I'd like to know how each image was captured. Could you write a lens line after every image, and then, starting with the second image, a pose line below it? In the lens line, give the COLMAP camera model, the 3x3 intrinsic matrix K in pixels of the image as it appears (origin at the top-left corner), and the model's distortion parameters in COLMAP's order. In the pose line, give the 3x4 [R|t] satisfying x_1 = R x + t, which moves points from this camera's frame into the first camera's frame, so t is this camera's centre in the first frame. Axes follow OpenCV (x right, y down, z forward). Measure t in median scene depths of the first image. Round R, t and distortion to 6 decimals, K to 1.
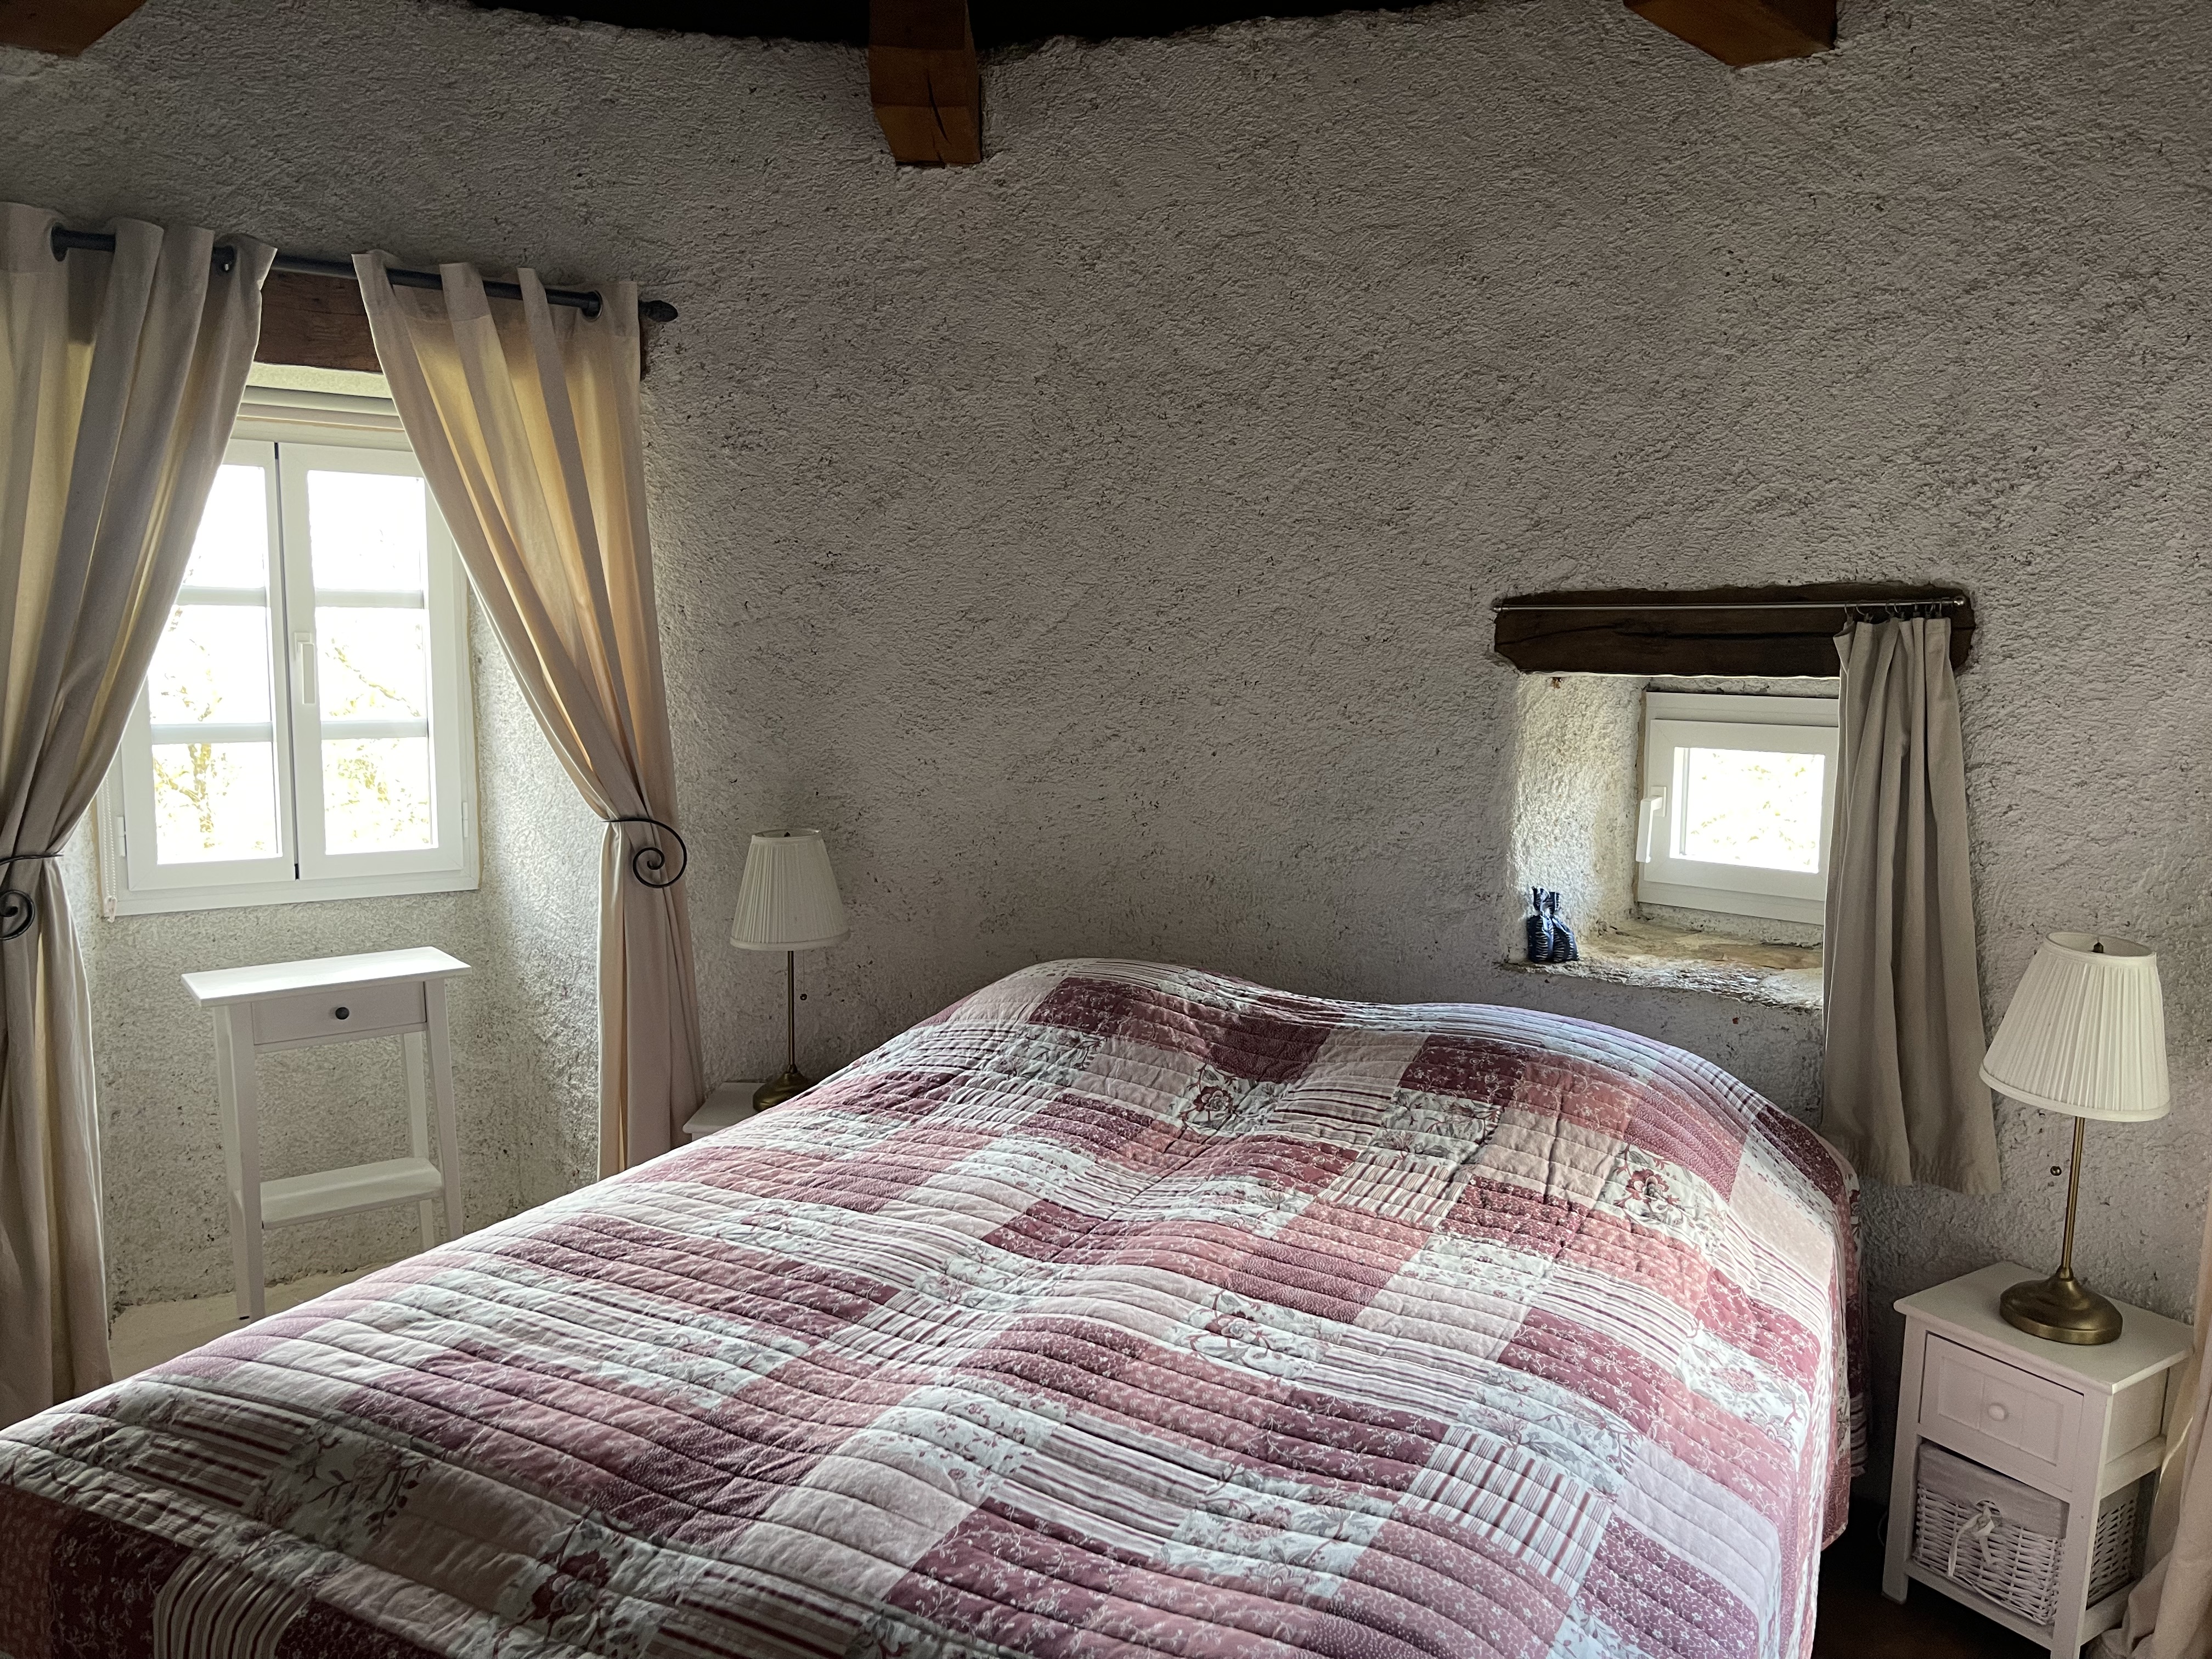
lens RADIAL K [[1640.4, 0, 1106.0], [0, 1640.4, 829.5], [0, 0, 1]] dist [0.064963, -0.079730]
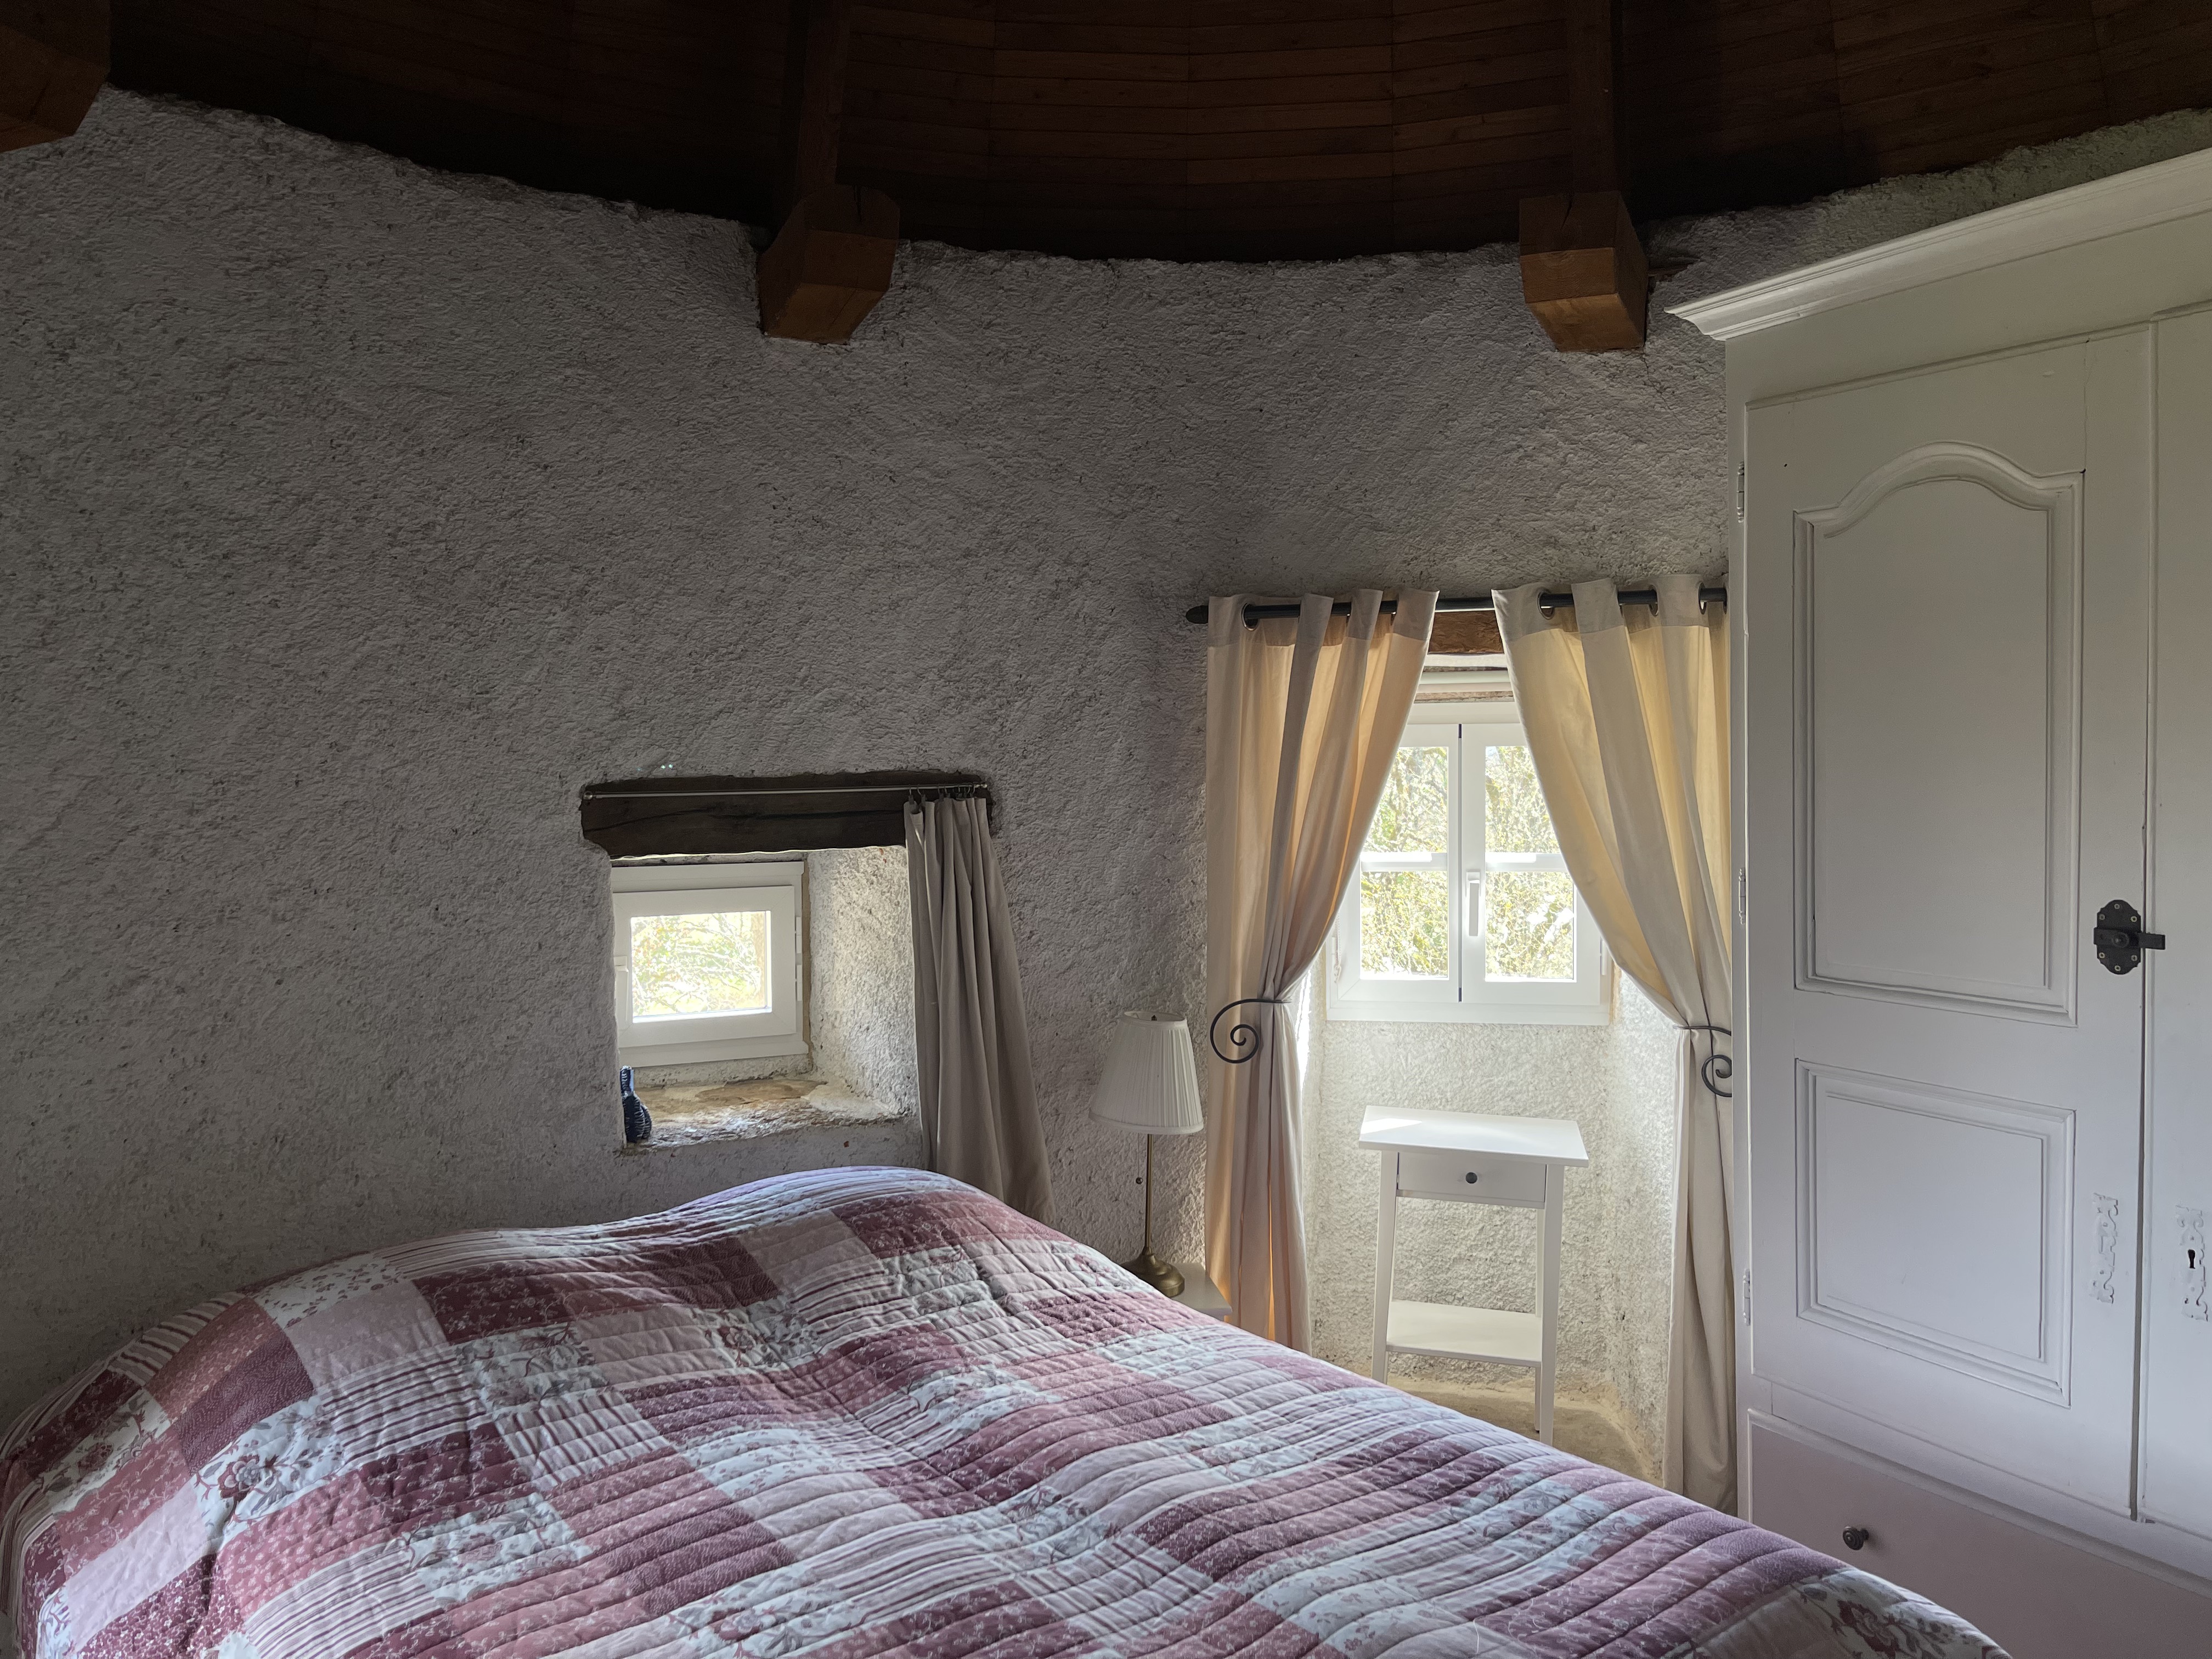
lens RADIAL K [[1640.4, 0, 1106.0], [0, 1640.4, 829.5], [0, 0, 1]] dist [0.064963, -0.079730]
pose [[0.412522, -0.053068, 0.909401, -0.547081], [0.124507, 0.992218, 0.001421, -0.077455], [-0.902399, 0.112641, 0.415919, 0.310290]]
